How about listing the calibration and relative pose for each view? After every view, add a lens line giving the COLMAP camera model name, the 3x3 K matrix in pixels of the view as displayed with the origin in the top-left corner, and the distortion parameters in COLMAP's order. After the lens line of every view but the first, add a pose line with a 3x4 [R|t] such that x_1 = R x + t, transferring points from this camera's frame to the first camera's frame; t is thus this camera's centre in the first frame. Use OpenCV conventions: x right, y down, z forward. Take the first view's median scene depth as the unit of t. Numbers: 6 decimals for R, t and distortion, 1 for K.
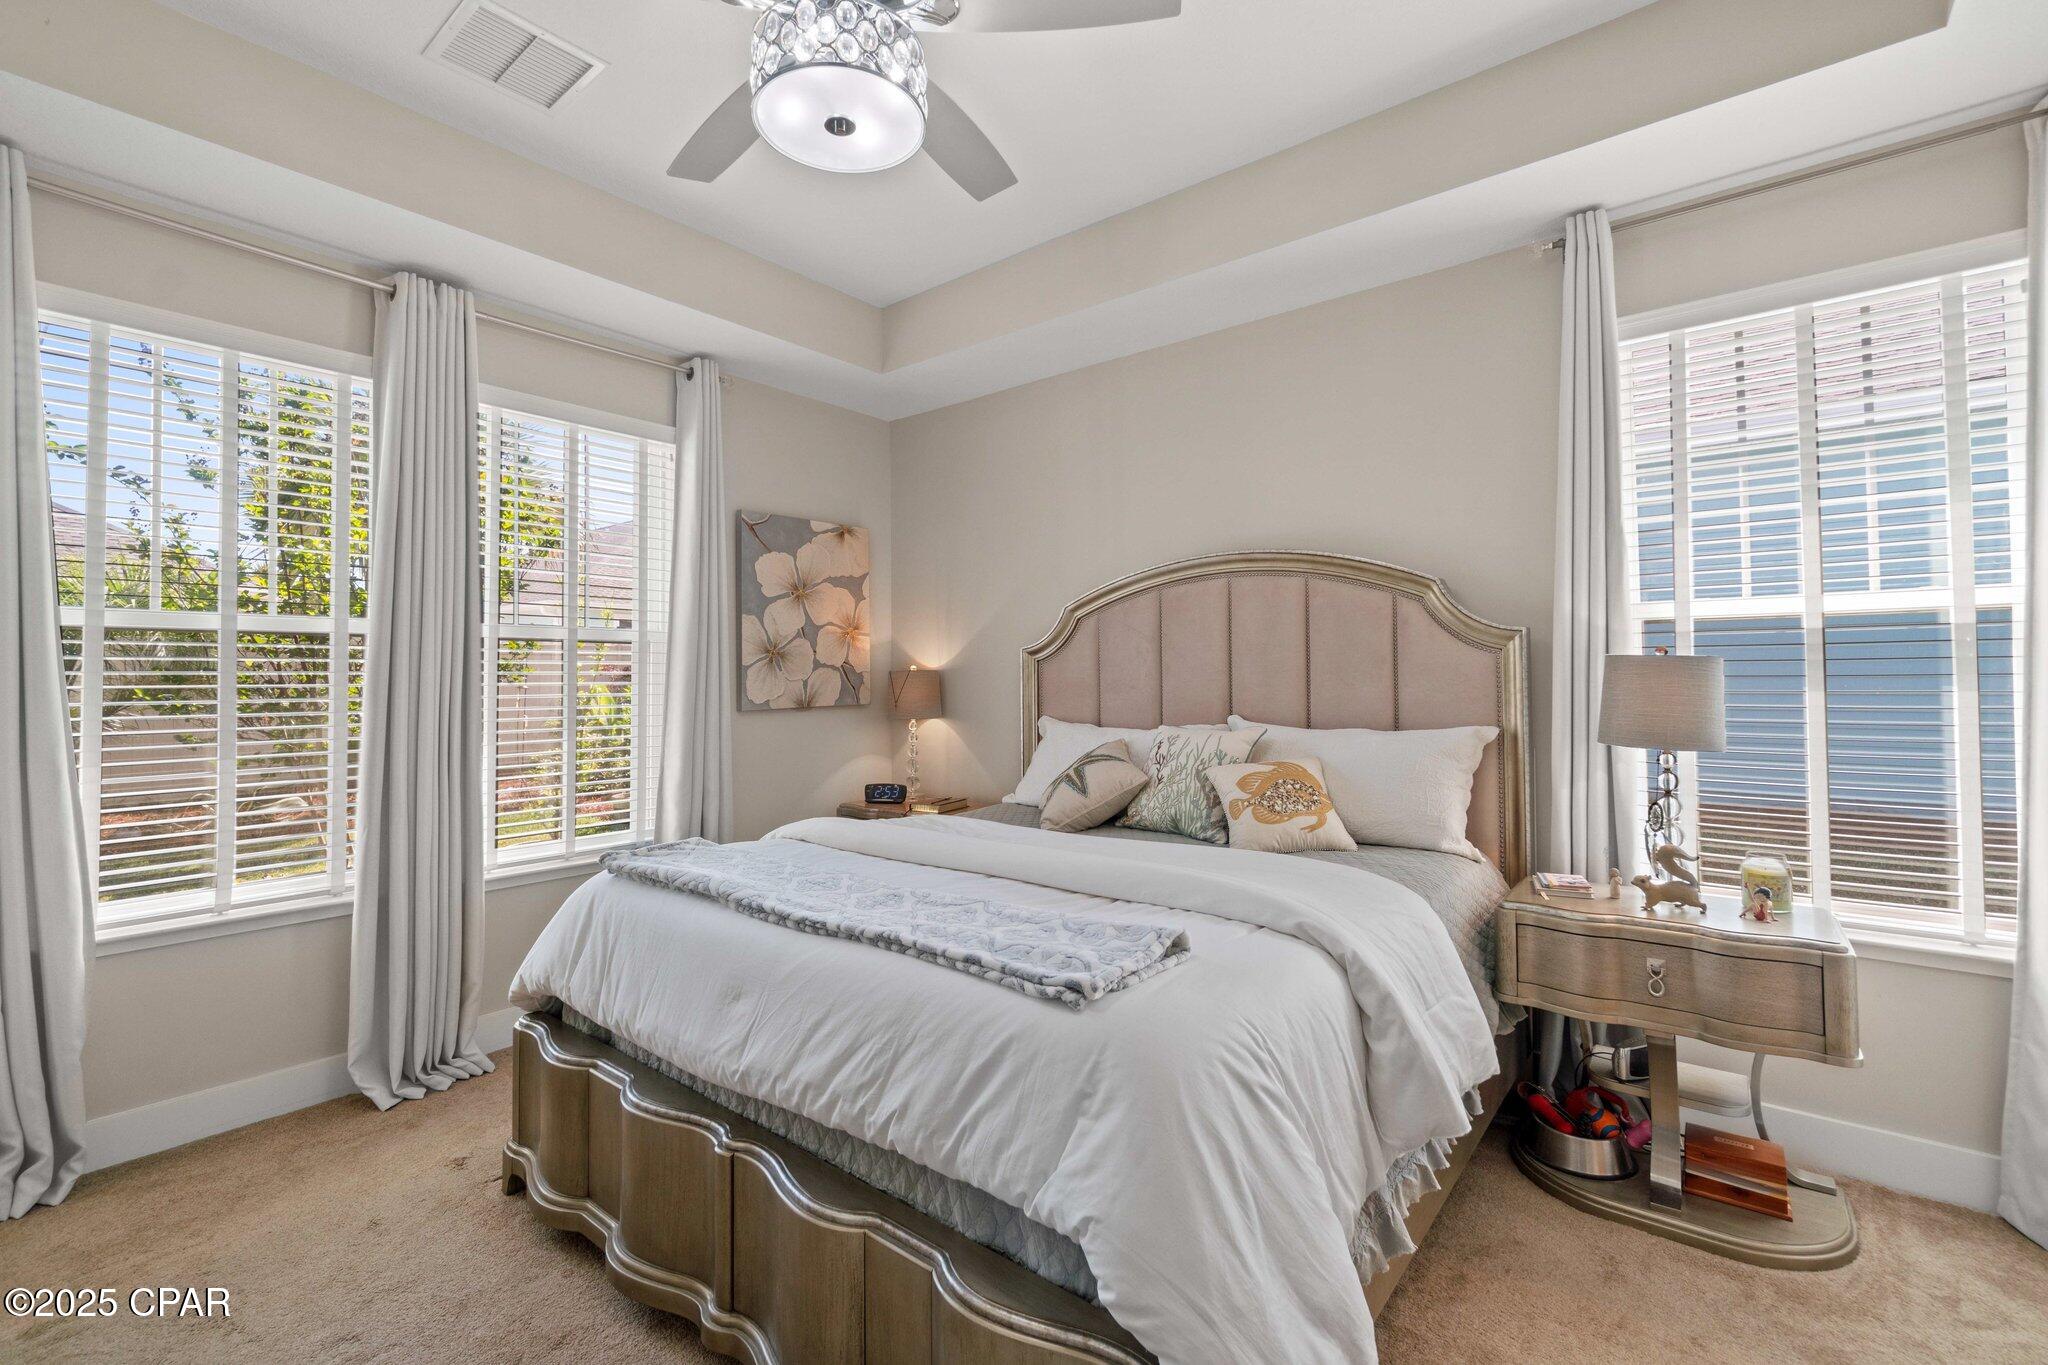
lens RADIAL K [[881.0, 0, 1022.0], [0, 881.0, 673.4], [0, 0, 1]] dist [-0.002046, -0.000278]
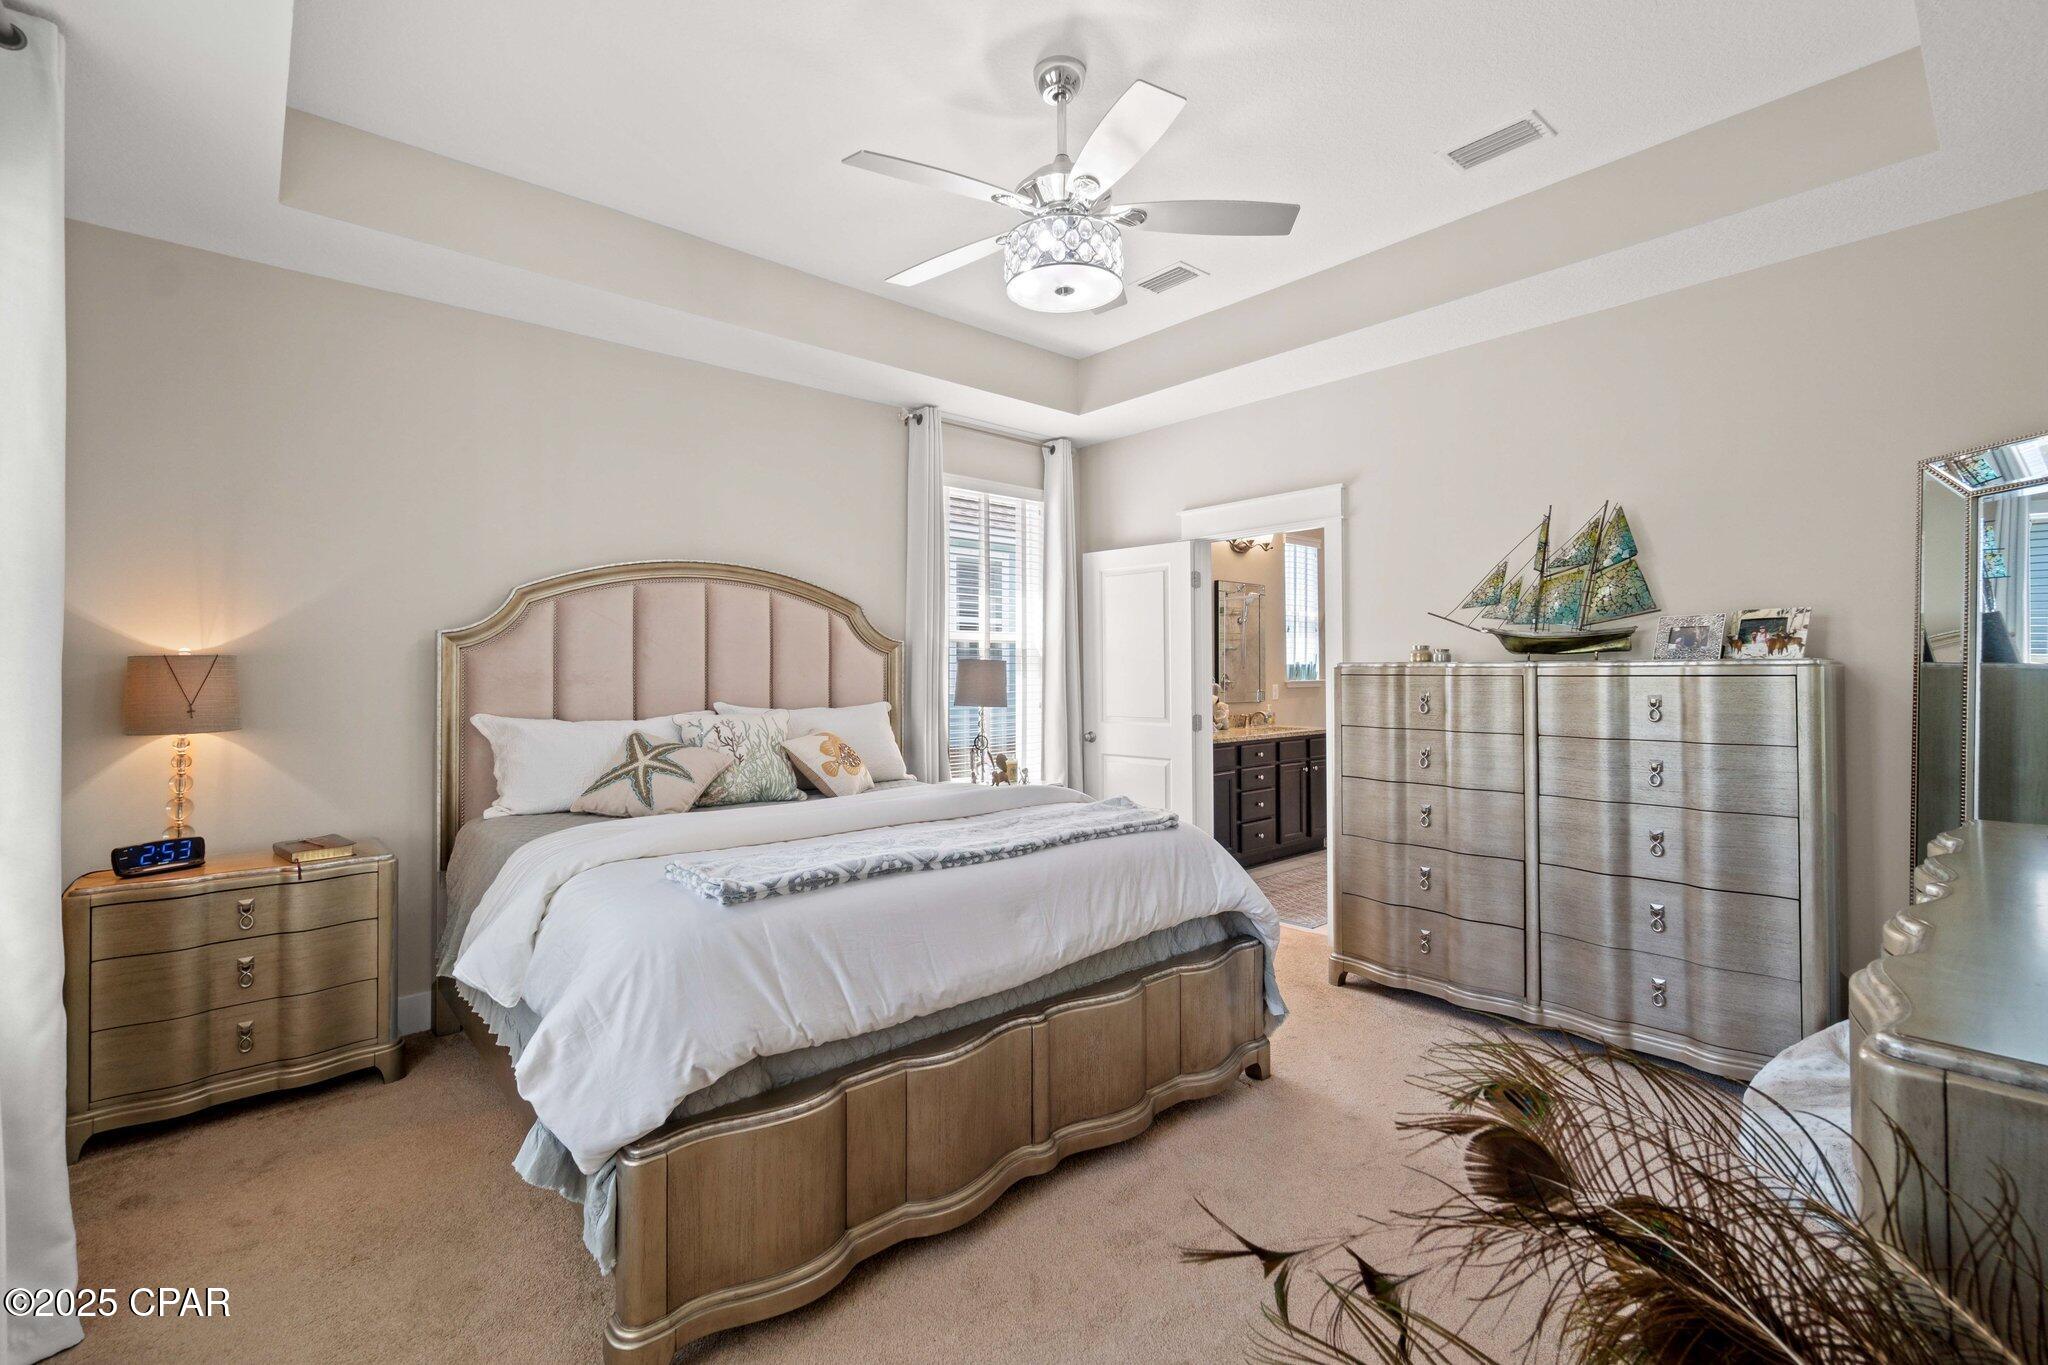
lens RADIAL K [[896.7, 0, 1015.9], [0, 896.7, 649.3], [0, 0, 1]] dist [0.000718, -0.000624]
pose [[0.176799, 0.030086, 0.983787, -1.054086], [-0.007543, 0.999545, -0.029212, 0.012178], [-0.984218, -0.002256, 0.176945, 0.501858]]
